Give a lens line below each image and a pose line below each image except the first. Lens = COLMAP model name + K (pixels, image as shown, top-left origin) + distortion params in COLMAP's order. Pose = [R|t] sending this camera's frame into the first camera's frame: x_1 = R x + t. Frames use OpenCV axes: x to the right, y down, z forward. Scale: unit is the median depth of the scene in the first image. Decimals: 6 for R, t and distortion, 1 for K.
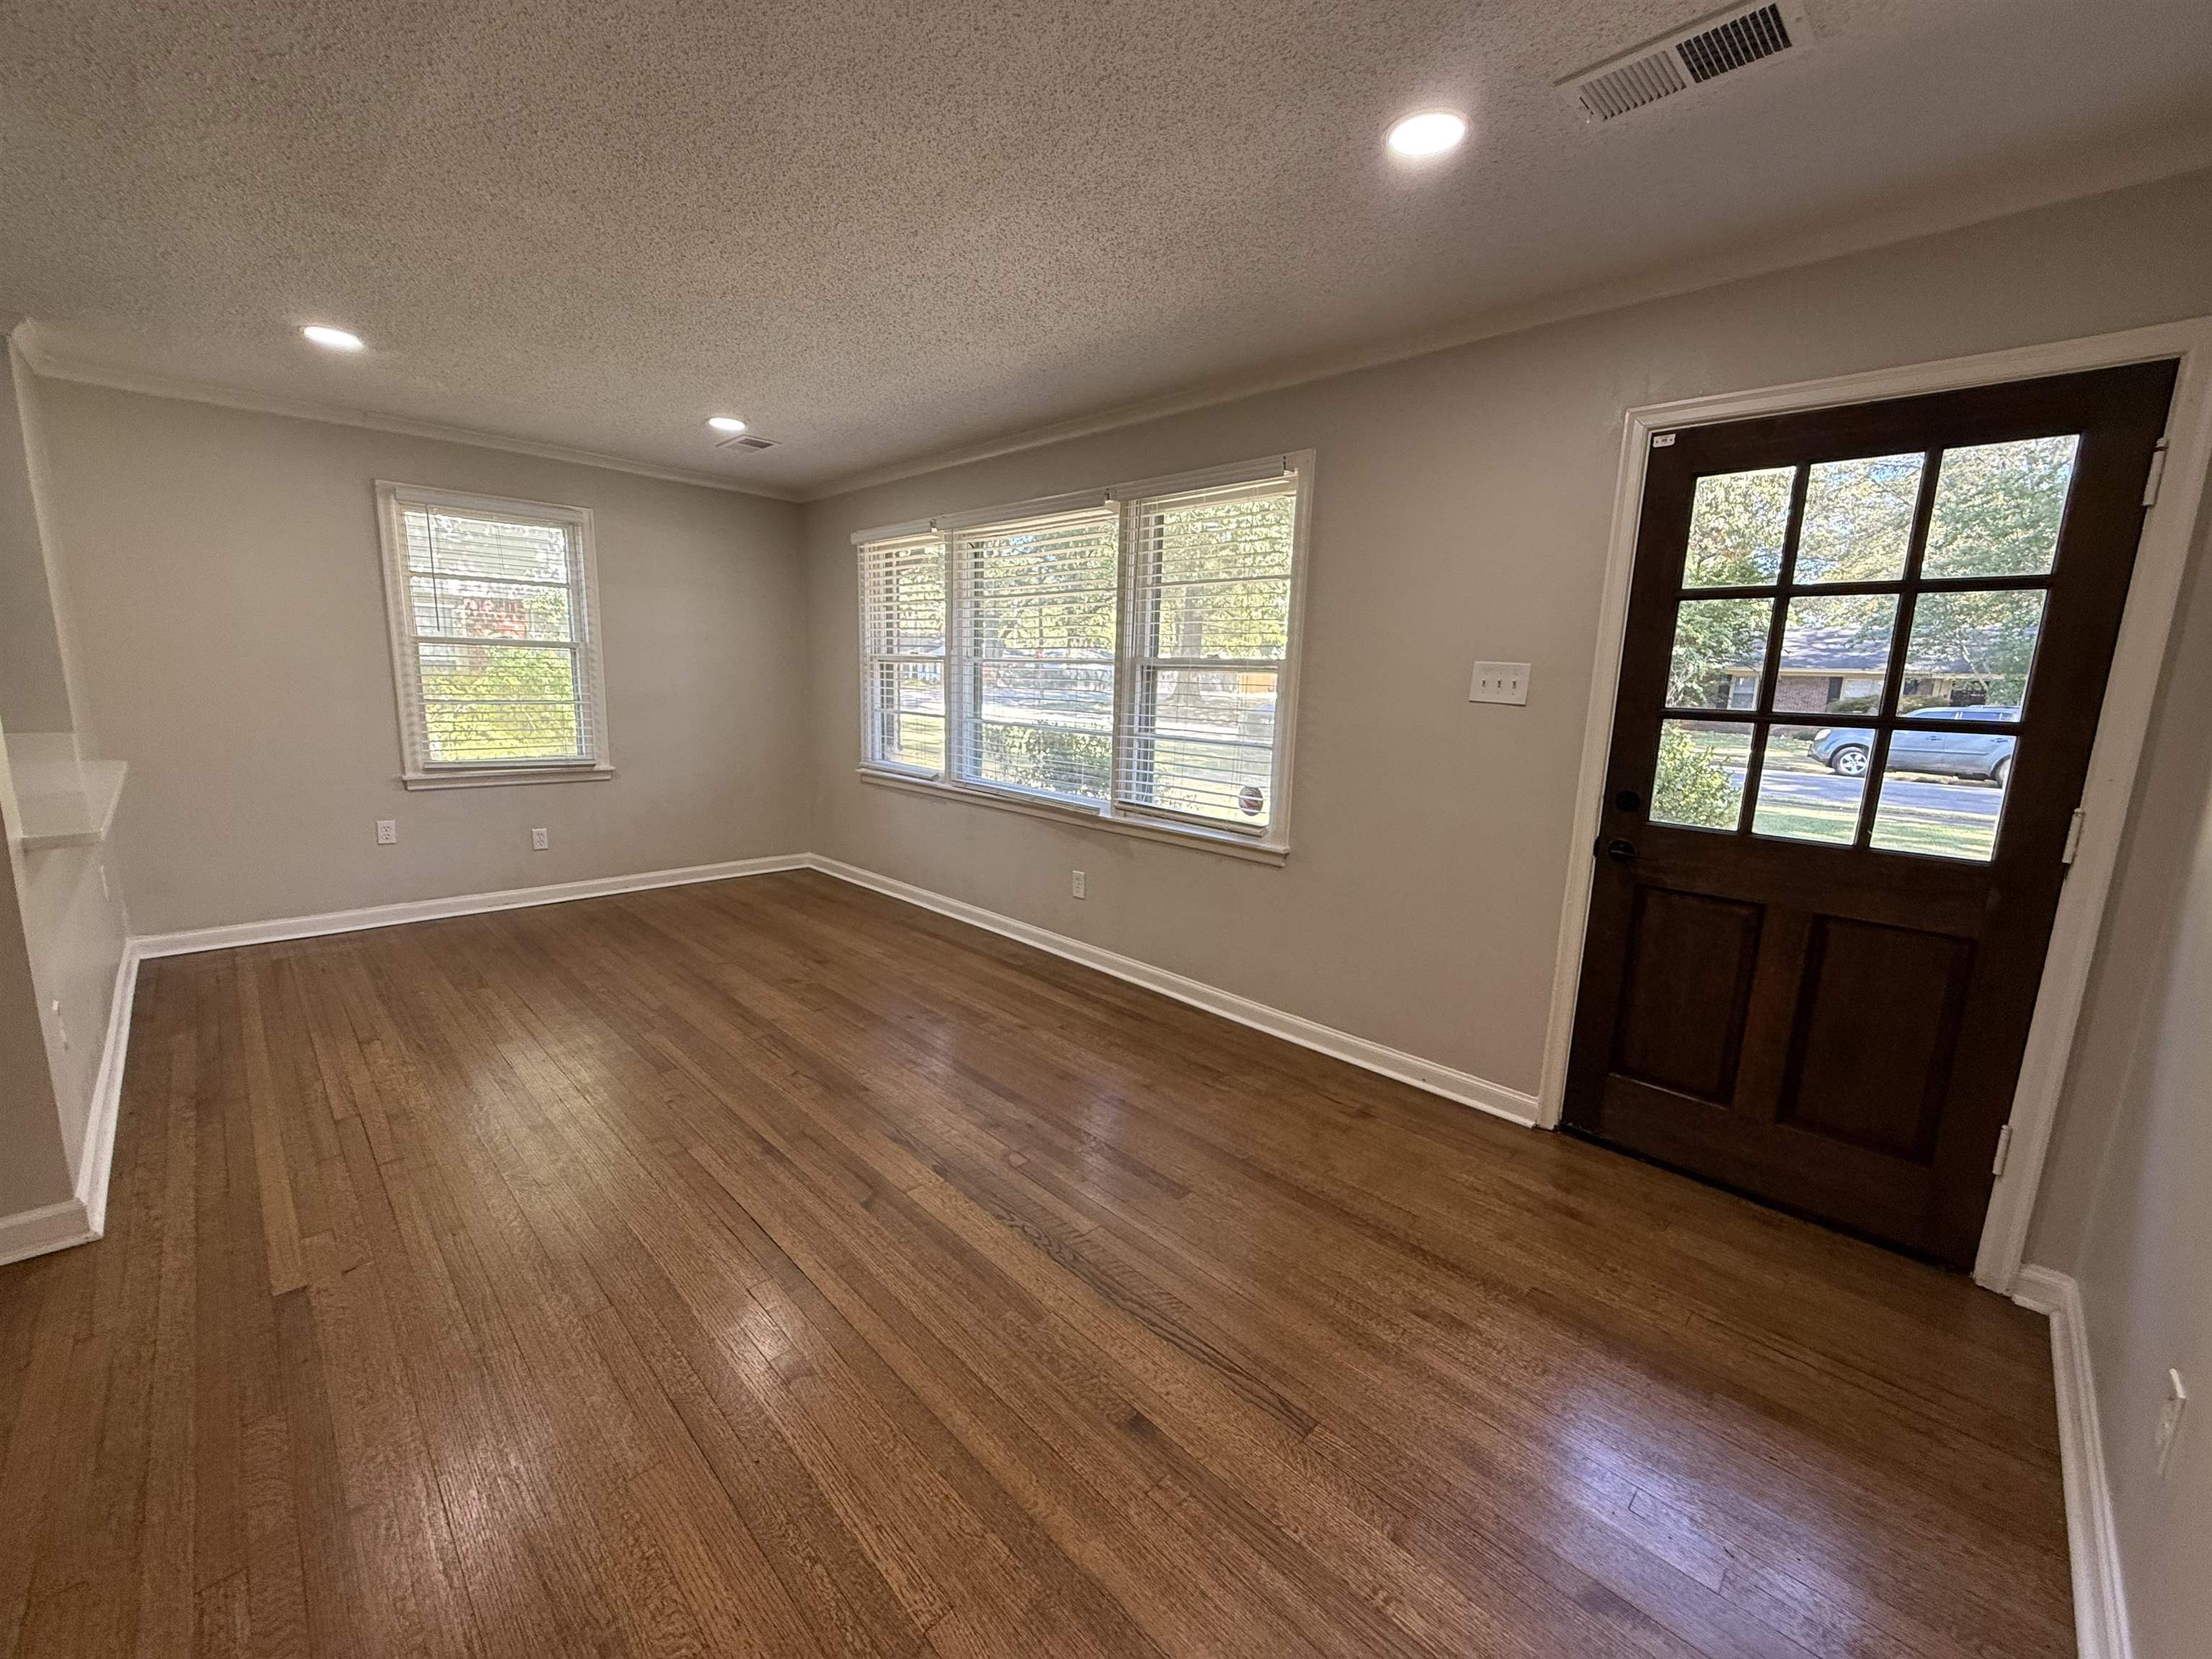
lens RADIAL K [[878.3, 0, 1107.4], [0, 878.3, 829.0], [0, 0, 1]] dist [-0.001578, -0.000118]
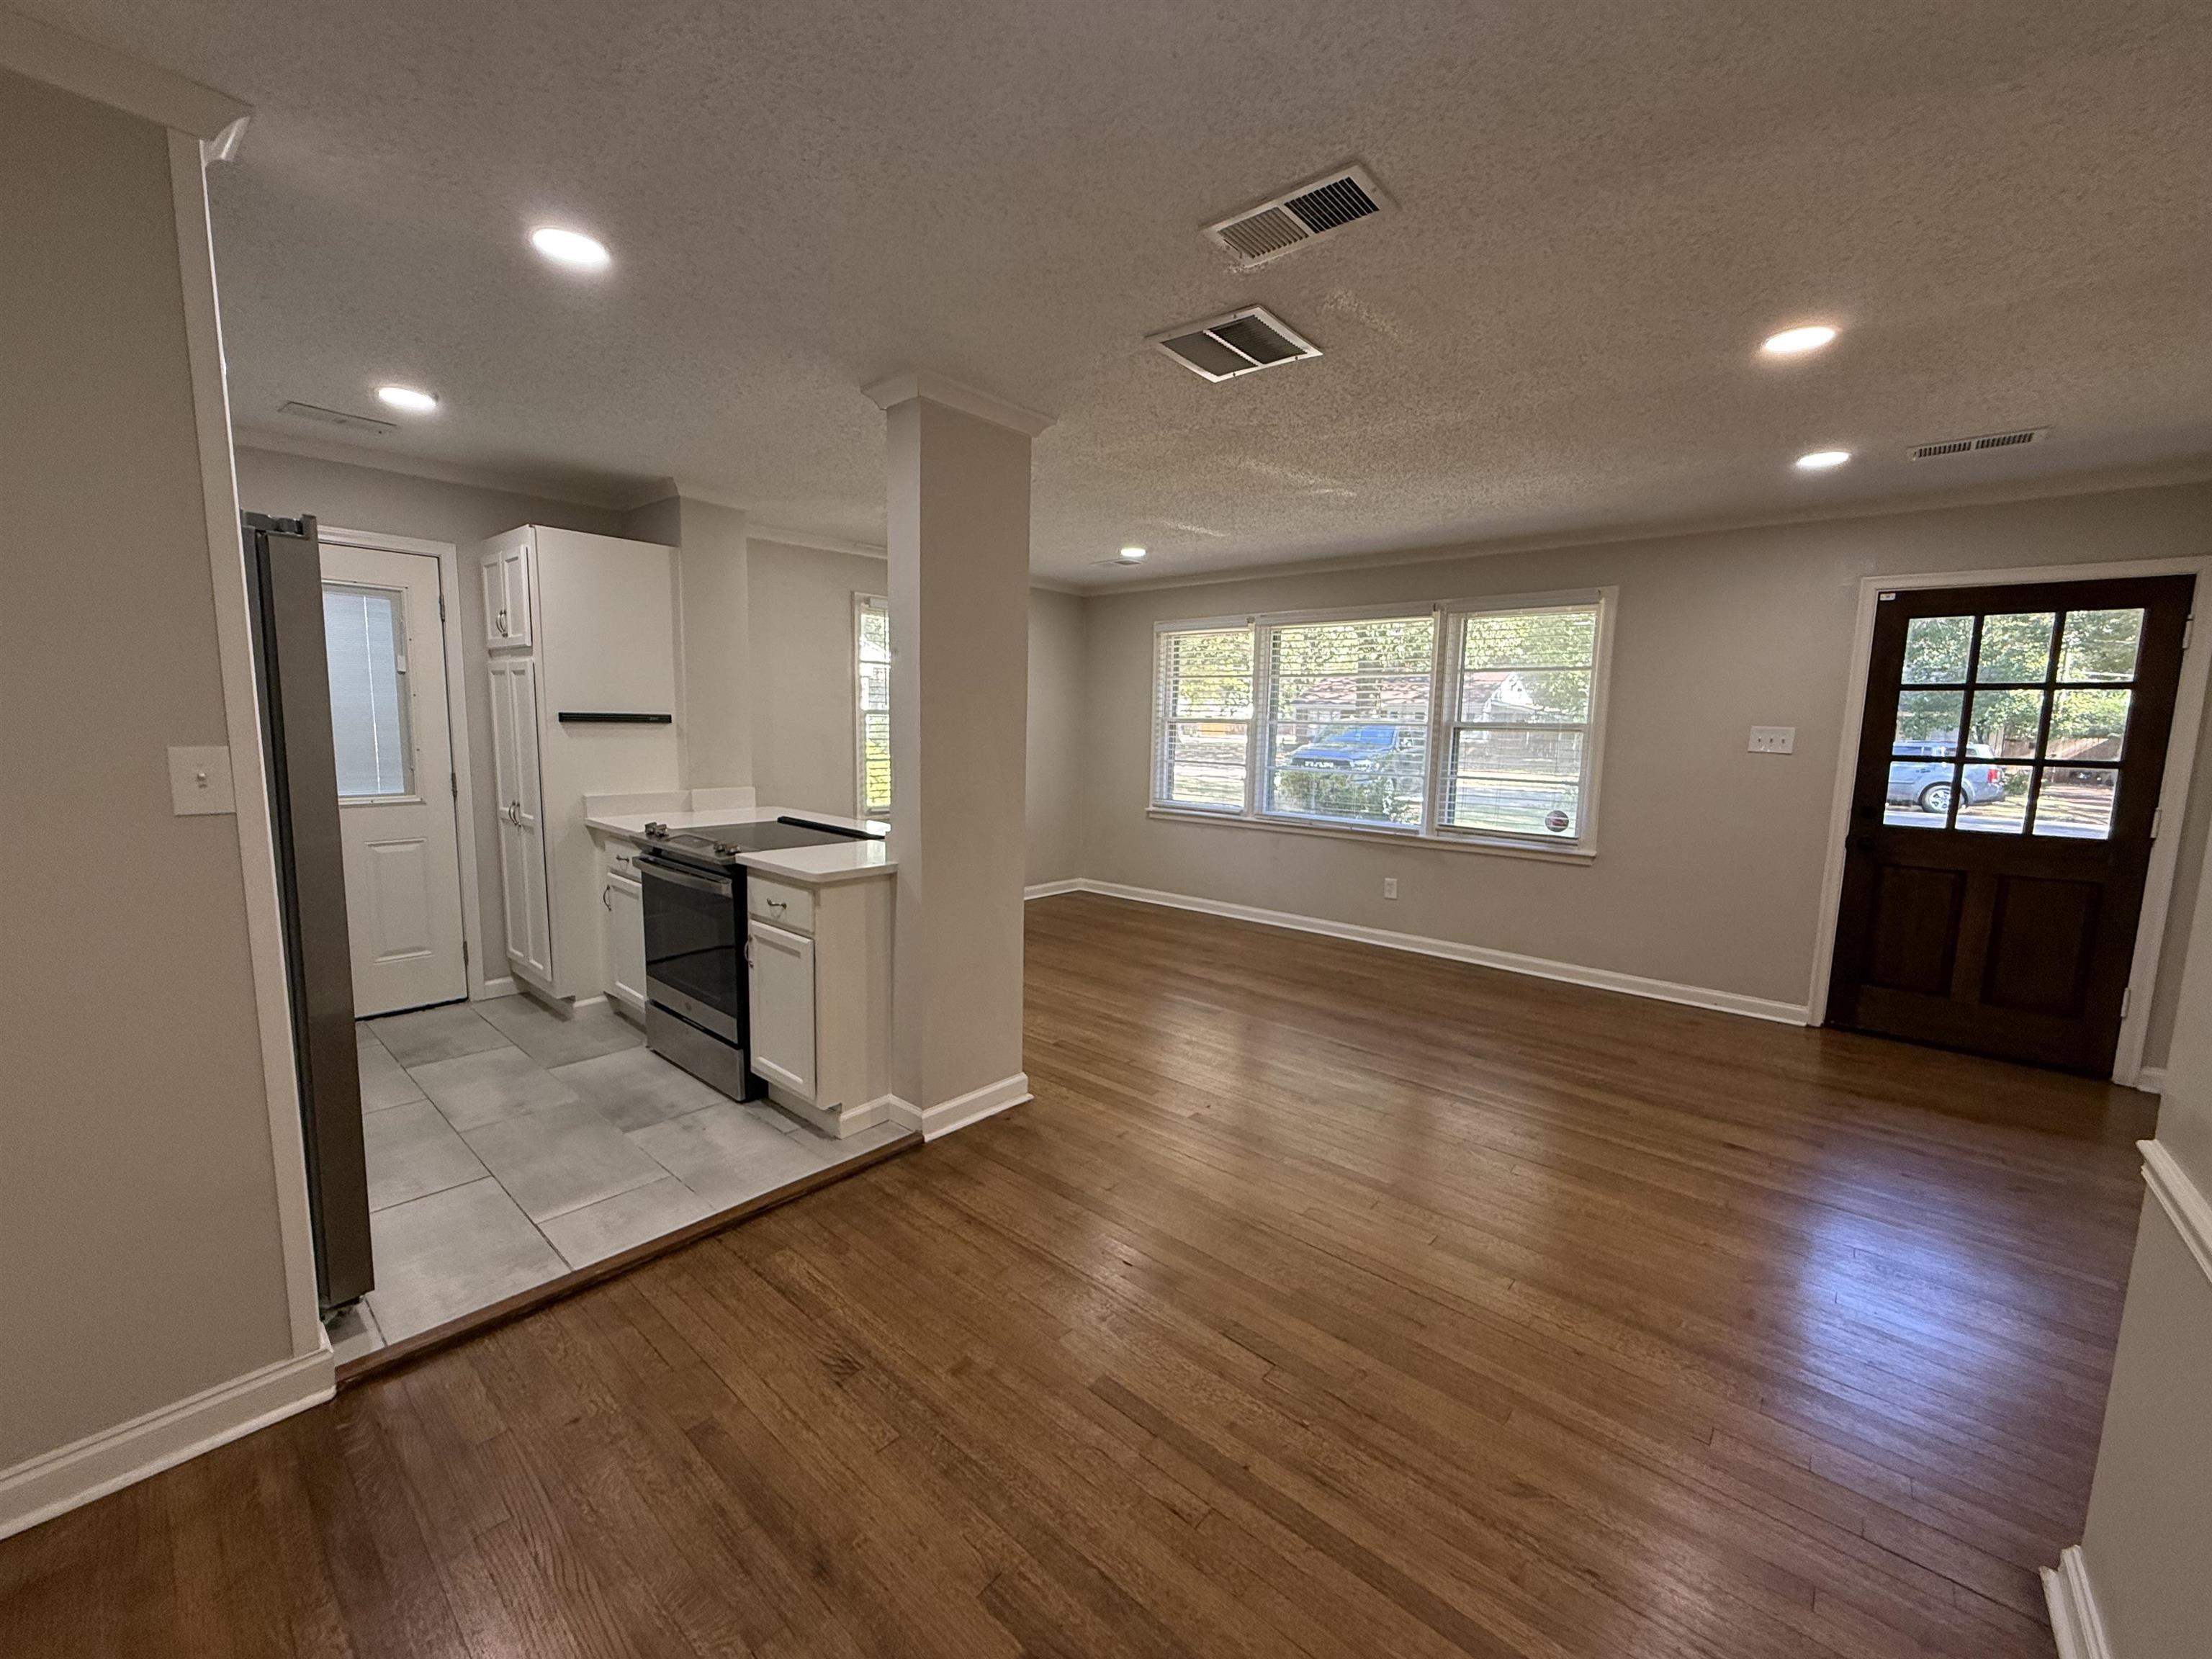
lens RADIAL K [[878.3, 0, 1102.2], [0, 878.3, 829.2], [0, 0, 1]] dist [-0.001578, -0.000118]
pose [[0.997888, -0.018666, 0.062214, -0.920558], [0.021685, 0.998602, -0.048213, 0.046561], [-0.061227, 0.049461, 0.996898, -0.524935]]
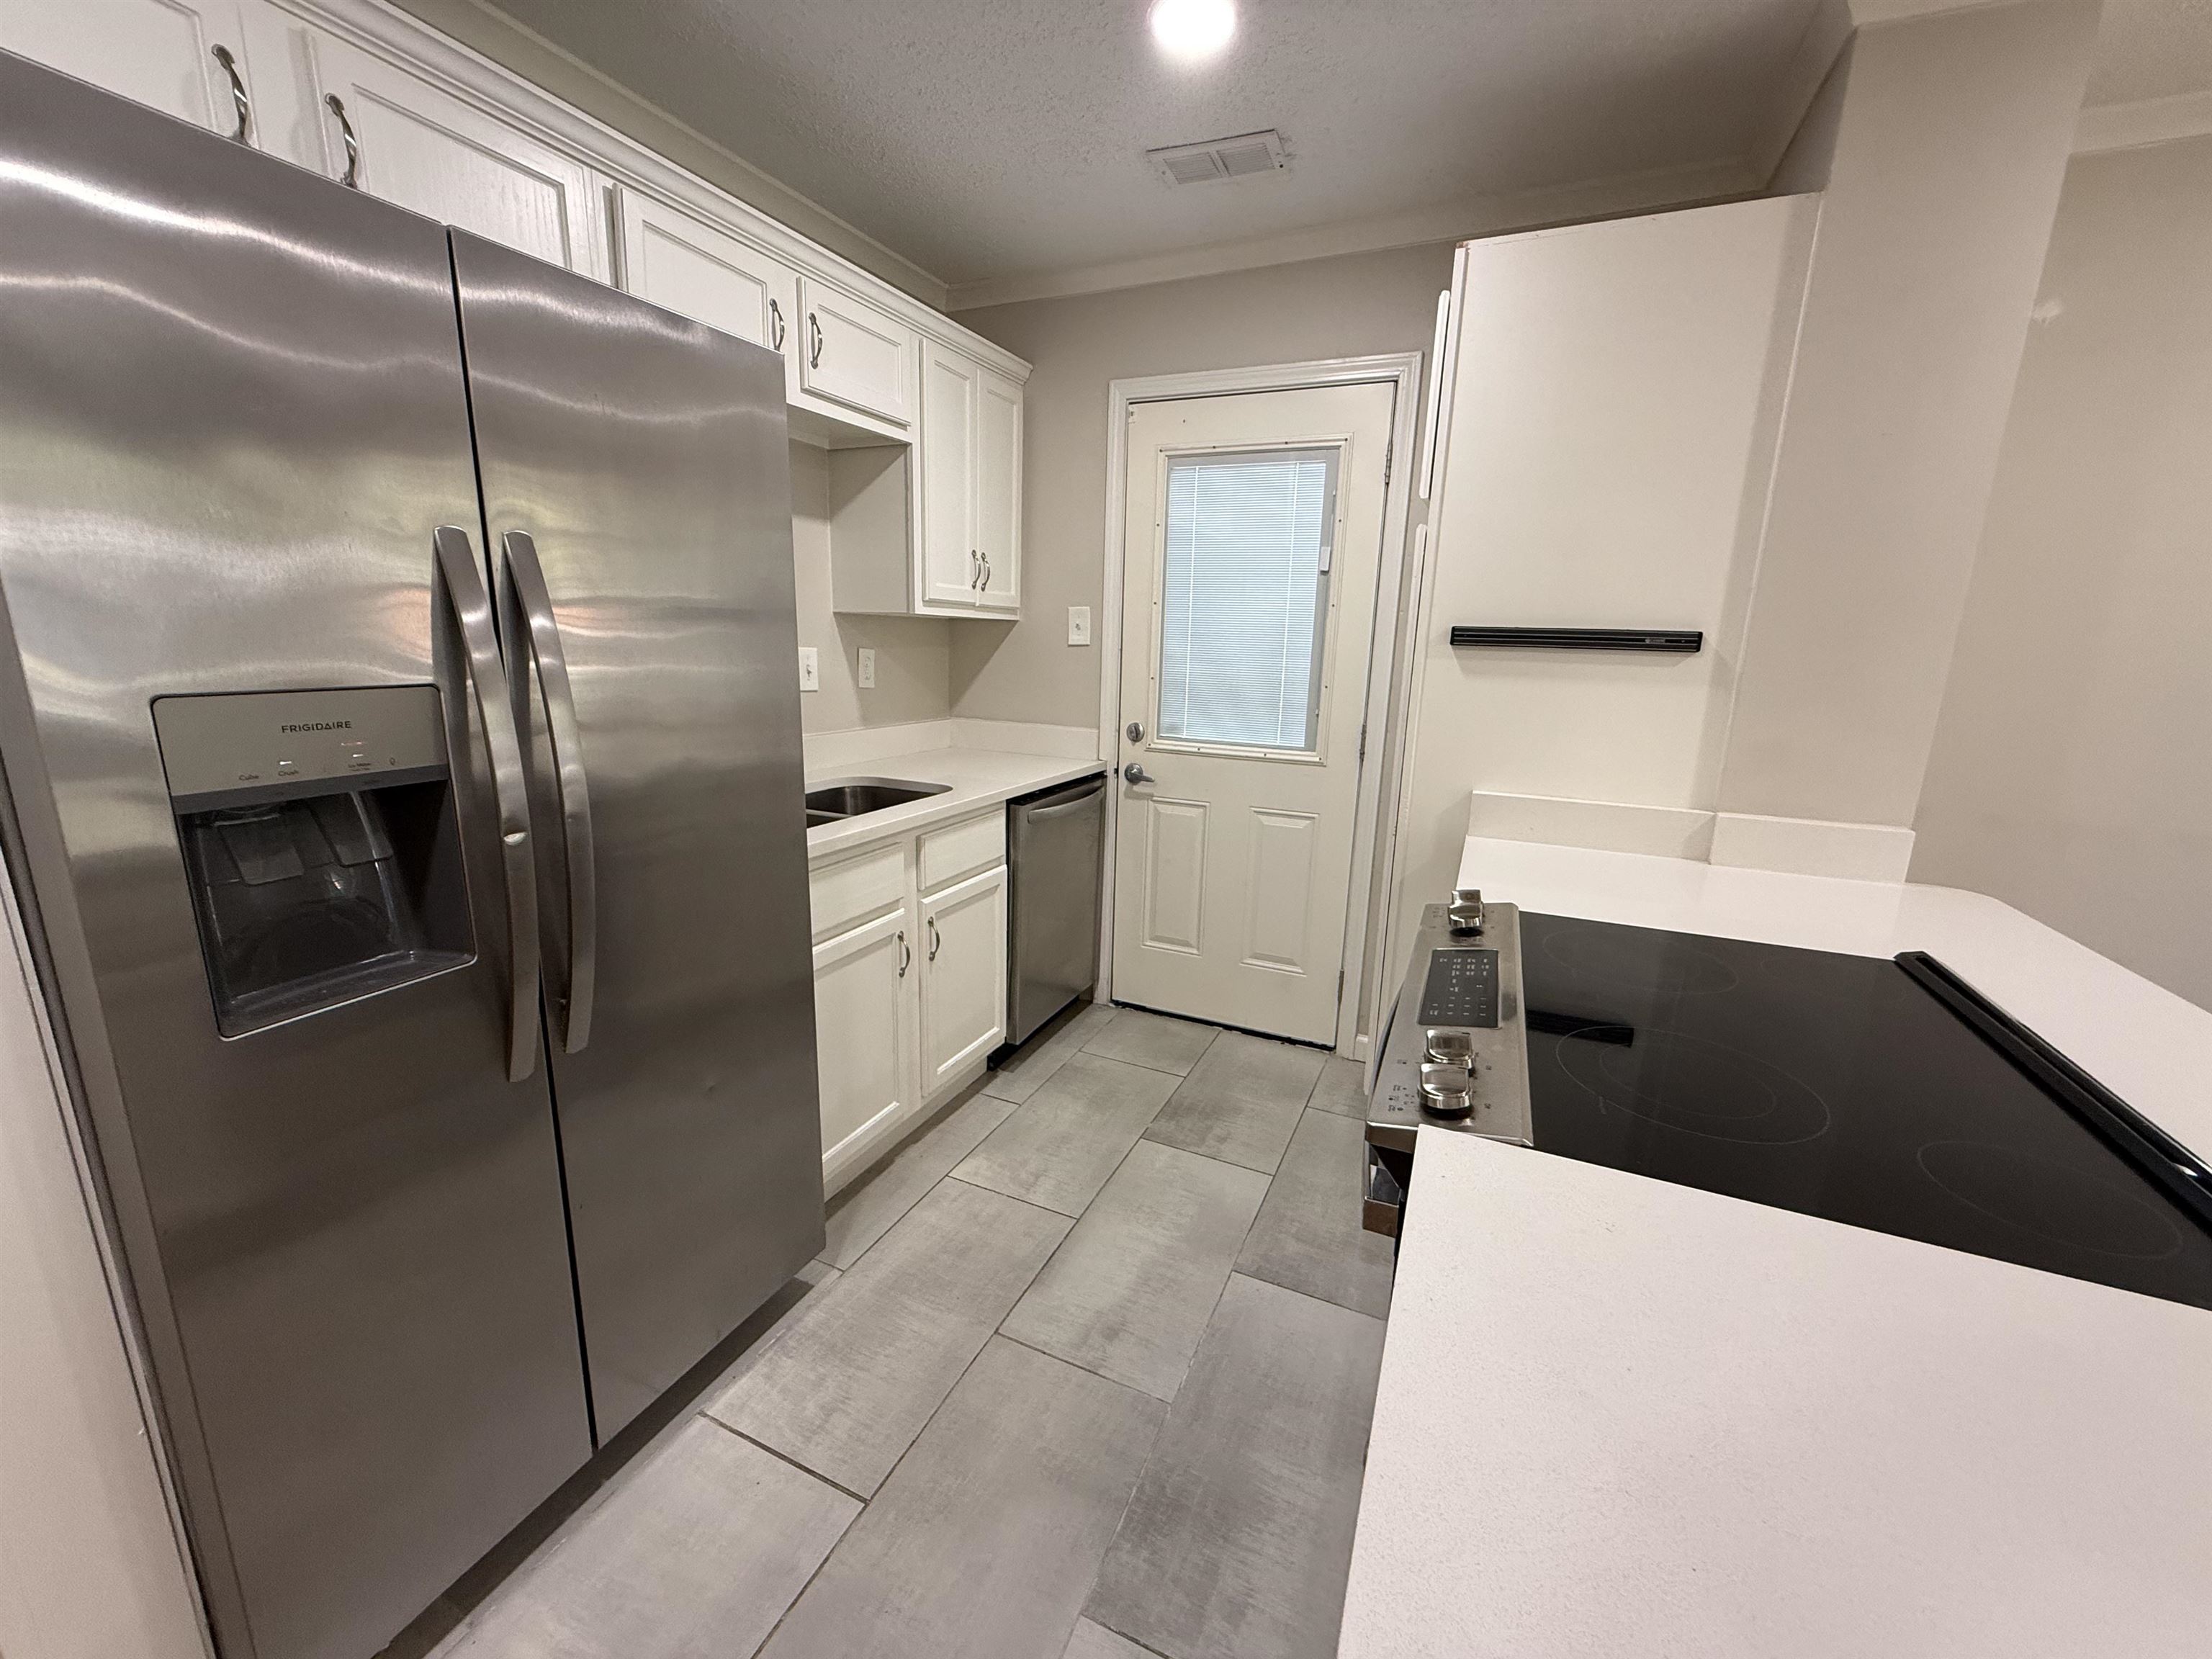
lens RADIAL K [[878.3, 0, 1103.4], [0, 878.3, 827.8], [0, 0, 1]] dist [-0.001578, -0.000118]
pose [[0.345147, 0.182070, -0.920719, -1.121027], [-0.176911, 0.976039, 0.126691, -0.124336], [0.921725, 0.119158, 0.369087, 0.524705]]
